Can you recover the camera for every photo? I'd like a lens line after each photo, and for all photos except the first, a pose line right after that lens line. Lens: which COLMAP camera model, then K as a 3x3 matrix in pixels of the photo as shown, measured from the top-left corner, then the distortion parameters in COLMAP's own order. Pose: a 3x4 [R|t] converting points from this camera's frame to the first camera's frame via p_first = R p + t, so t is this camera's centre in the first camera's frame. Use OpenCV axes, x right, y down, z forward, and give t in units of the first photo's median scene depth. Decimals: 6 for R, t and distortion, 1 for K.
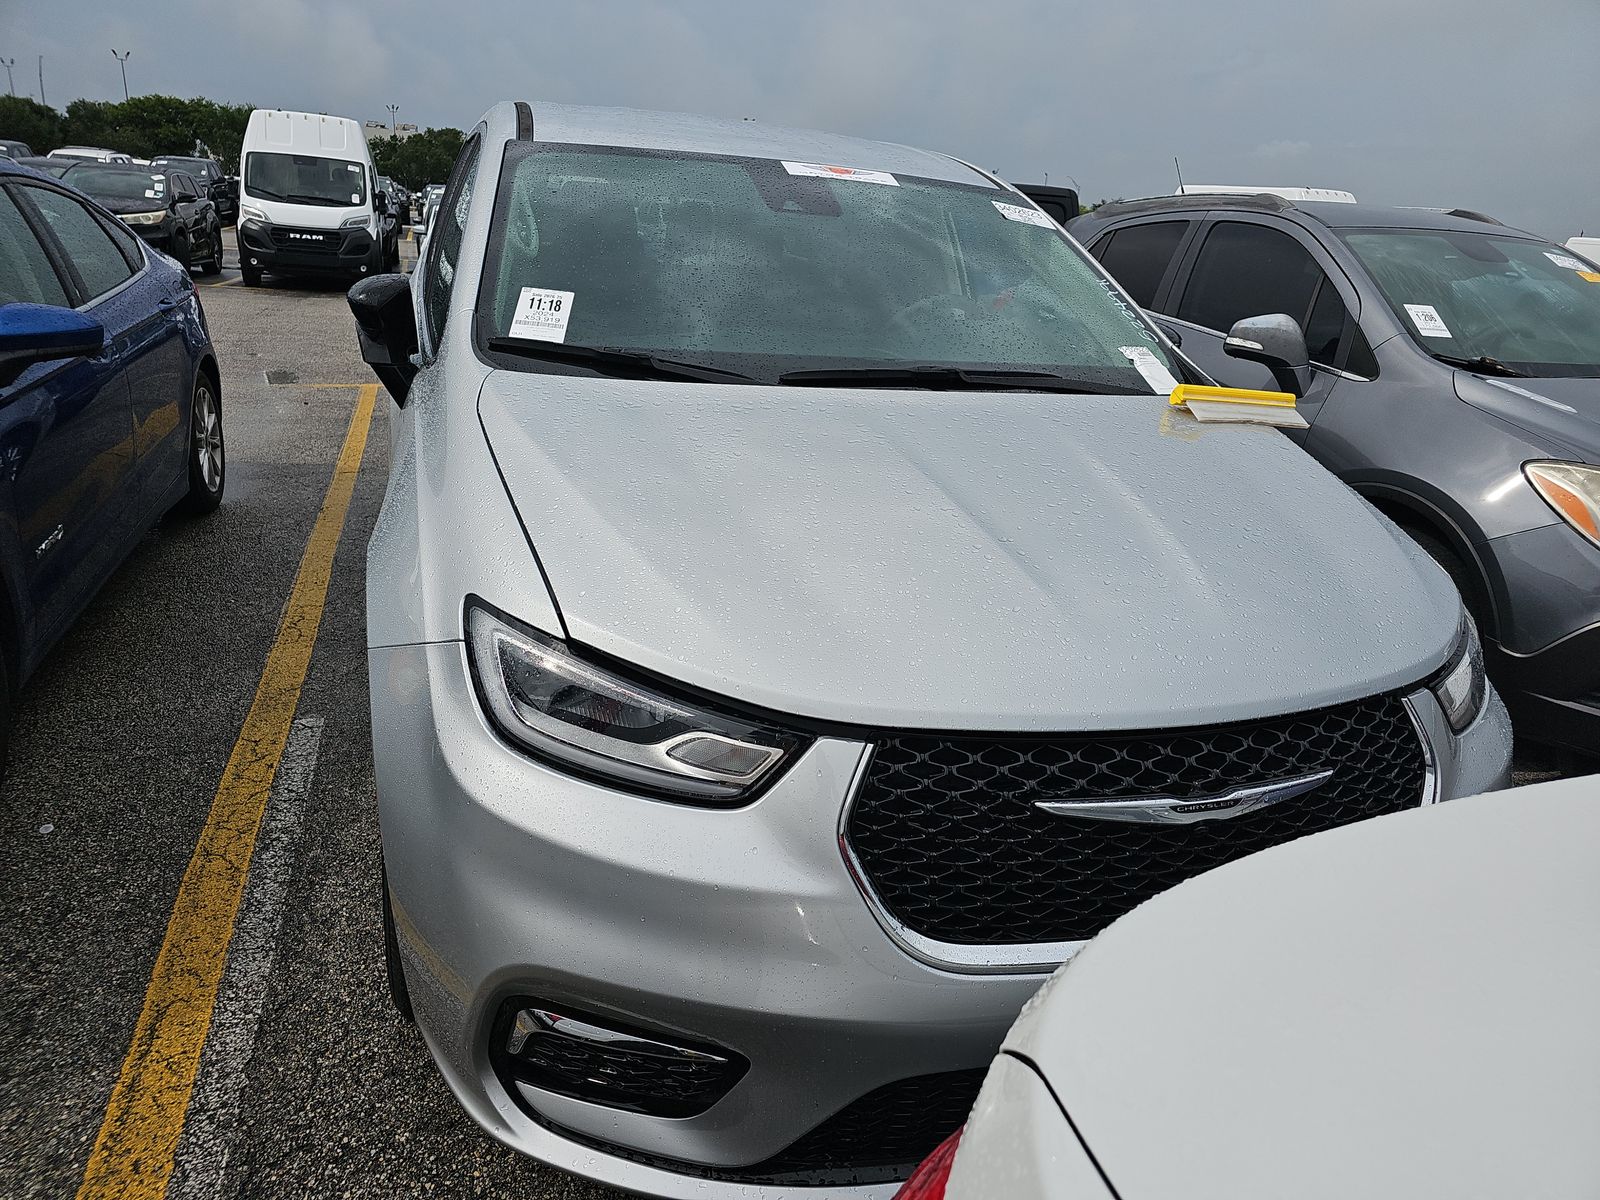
lens RADIAL K [[1056.9, 0, 744.4], [0, 1056.9, 690.3], [0, 0, 1]] dist [0.016686, -0.000873]
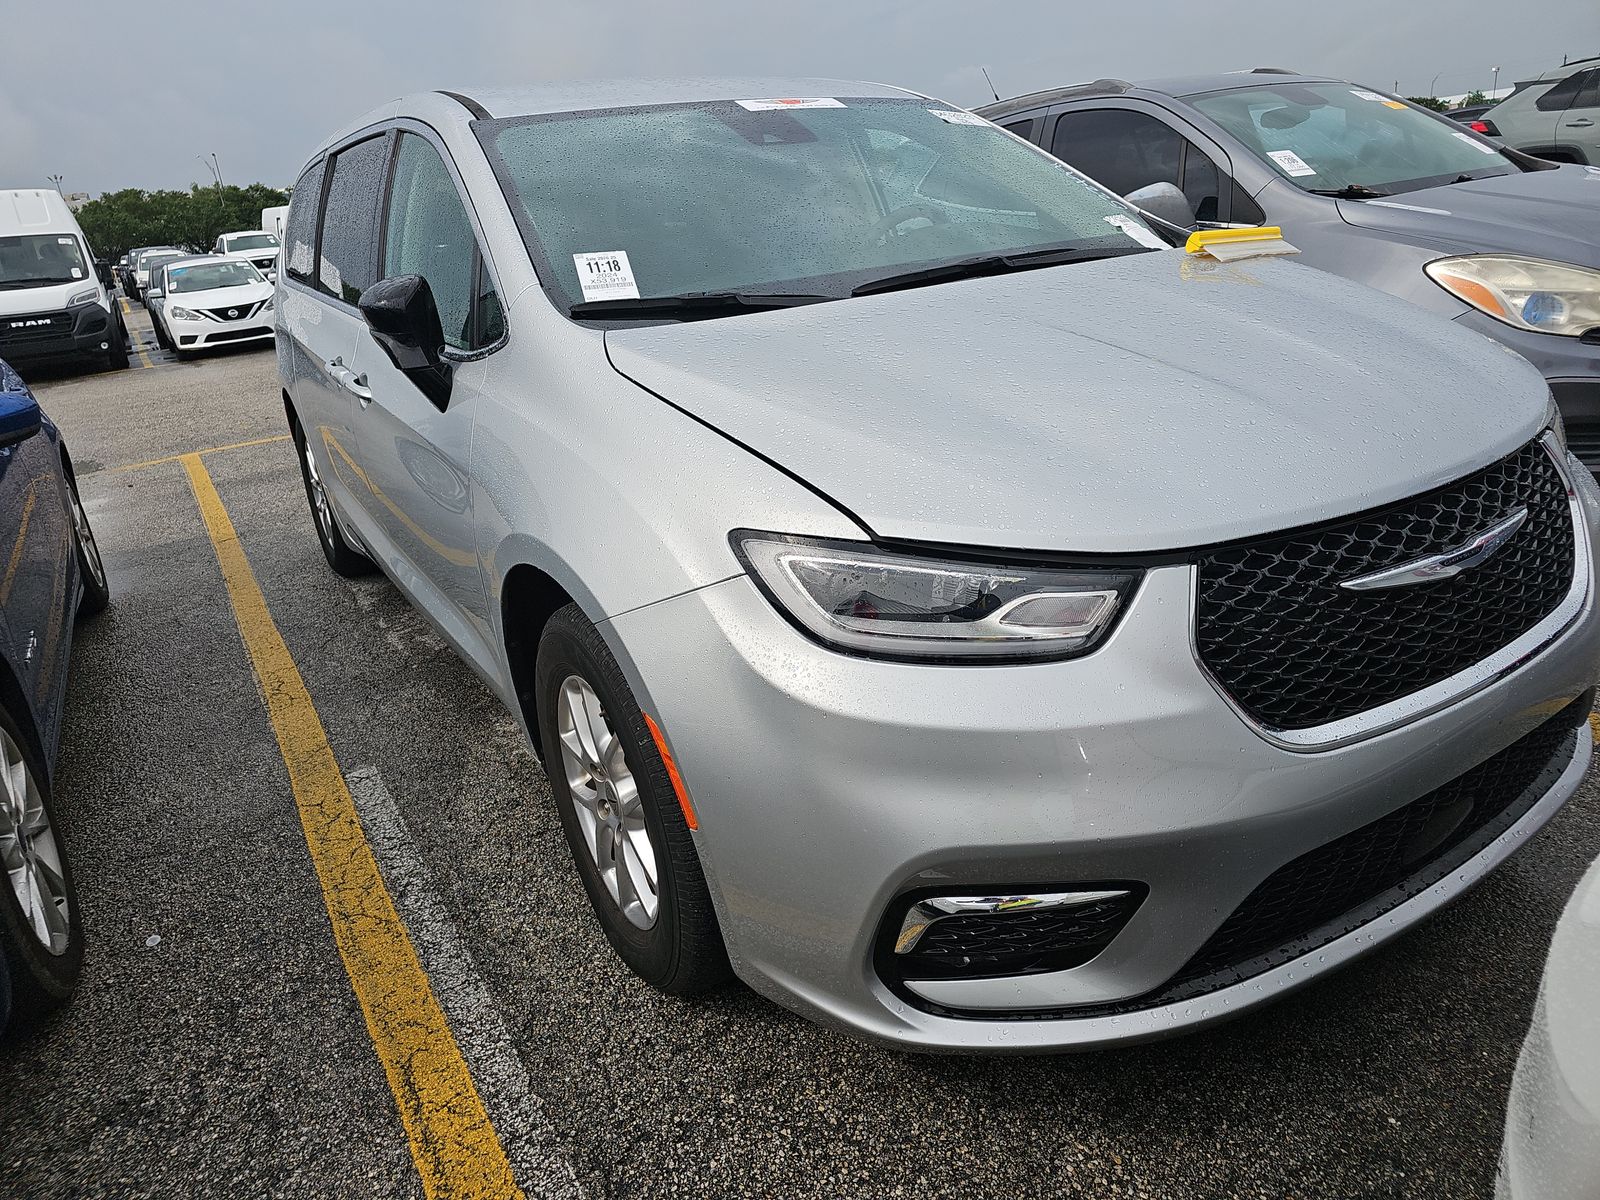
lens RADIAL K [[1056.9, 0, 744.4], [0, 1056.9, 690.3], [0, 0, 1]] dist [0.016686, -0.000873]
pose [[0.958481, -0.242327, 0.150304, -0.302797], [0.240950, 0.970145, 0.027587, 0.021257], [-0.152501, 0.009774, 0.988255, 0.012944]]
